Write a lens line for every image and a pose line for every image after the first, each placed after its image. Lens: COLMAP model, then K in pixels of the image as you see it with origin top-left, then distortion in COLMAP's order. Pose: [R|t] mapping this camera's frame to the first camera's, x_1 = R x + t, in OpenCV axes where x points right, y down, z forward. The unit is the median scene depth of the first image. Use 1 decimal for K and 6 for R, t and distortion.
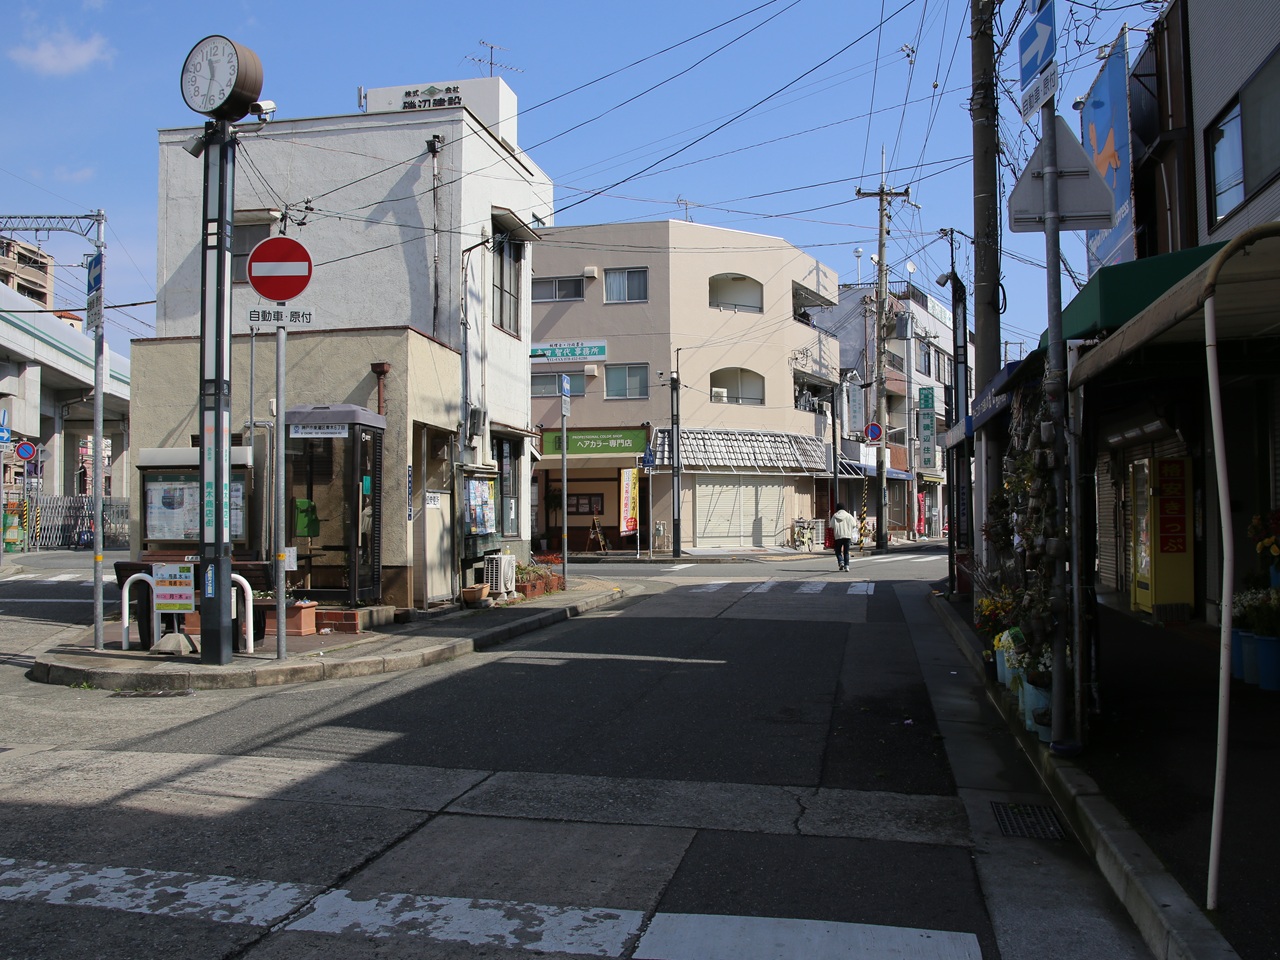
lens RADIAL K [[1165.6, 0, 640.0], [0, 1165.6, 480.0], [0, 0, 1]] dist [-0.113070, 0.017576]
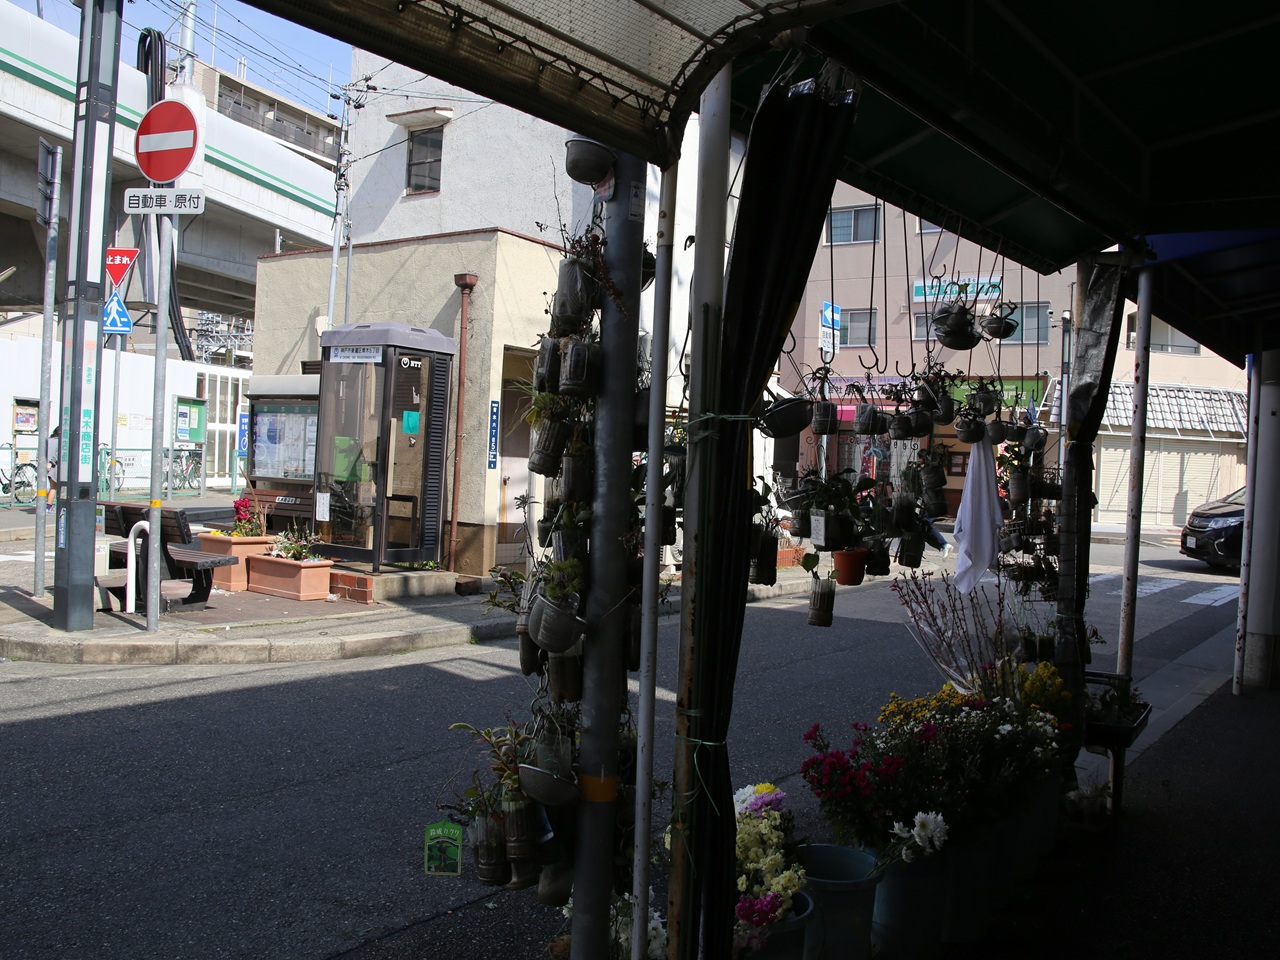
lens RADIAL K [[1165.6, 0, 640.0], [0, 1165.6, 480.0], [0, 0, 1]] dist [-0.113070, 0.017576]
pose [[0.909402, 0.053746, -0.412431, 0.231865], [-0.037171, 0.998150, 0.048113, -0.000290], [0.414254, -0.028423, 0.909717, 0.304738]]
